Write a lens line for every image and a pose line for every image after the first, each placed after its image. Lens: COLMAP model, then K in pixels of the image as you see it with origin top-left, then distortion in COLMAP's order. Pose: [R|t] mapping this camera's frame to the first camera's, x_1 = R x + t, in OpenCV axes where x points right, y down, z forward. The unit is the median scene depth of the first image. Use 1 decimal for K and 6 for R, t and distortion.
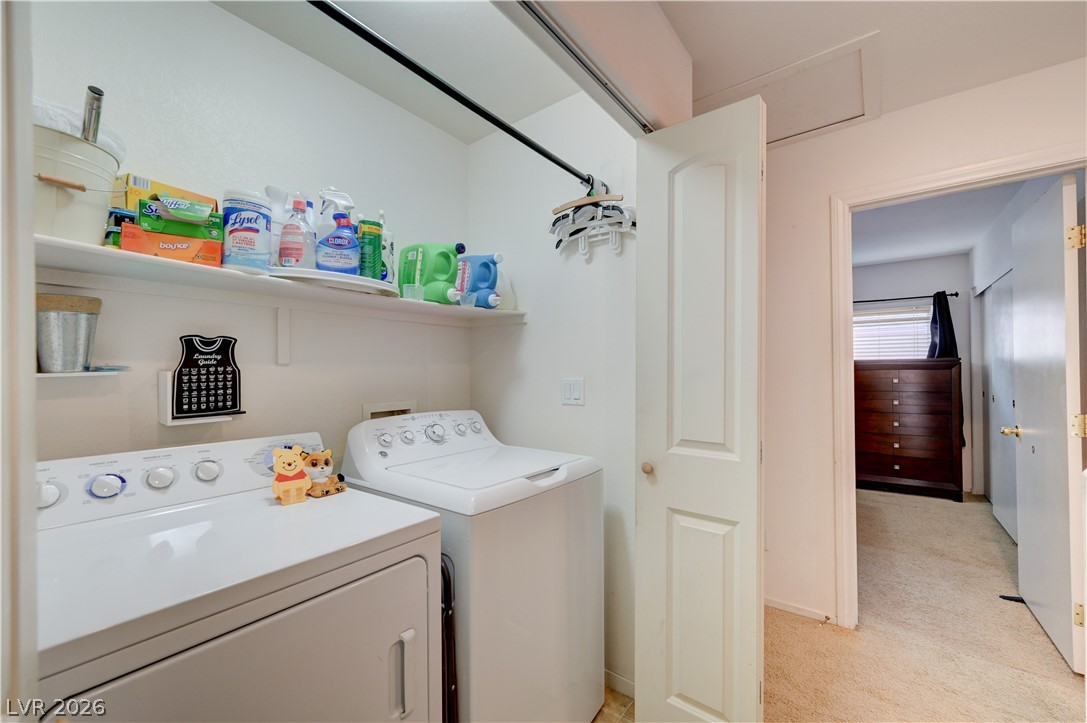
lens RADIAL K [[428.2, 0, 543.6], [0, 428.2, 366.9], [0, 0, 1]] dist [0.000832, -0.000011]
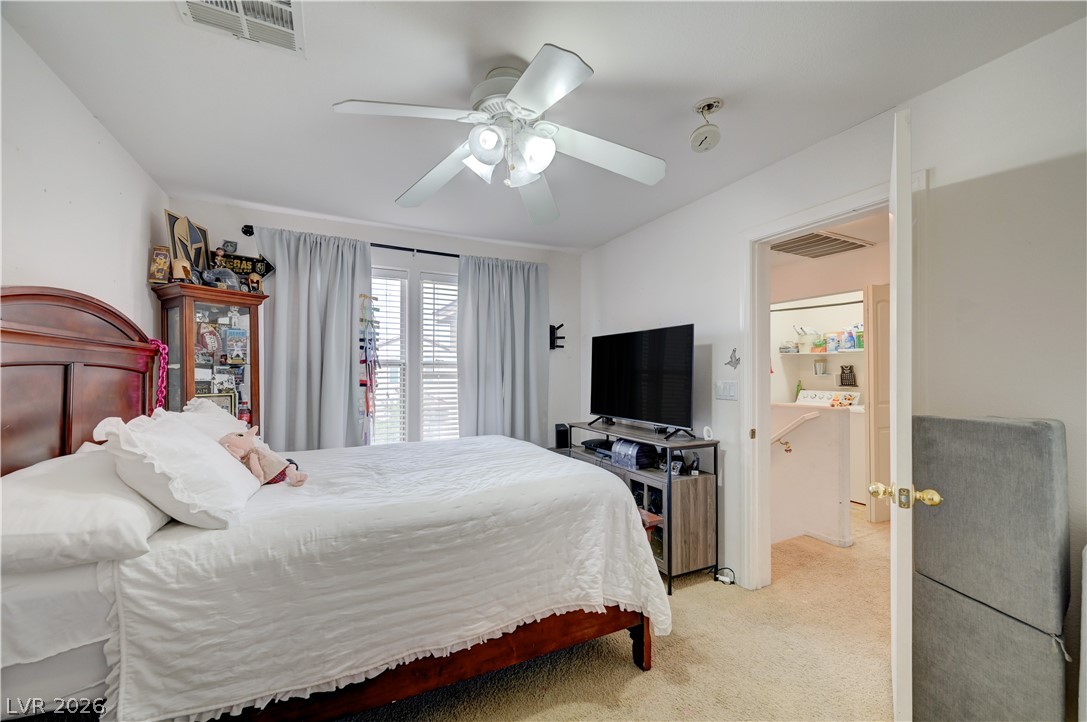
lens RADIAL K [[428.2, 0, 543.6], [0, 428.2, 364.6], [0, 0, 1]] dist [0.000832, -0.000011]
pose [[-0.427526, -0.006939, -0.903976, 3.971789], [0.008274, 0.999899, -0.011588, -0.059206], [0.903965, -0.012433, -0.427426, 0.195380]]
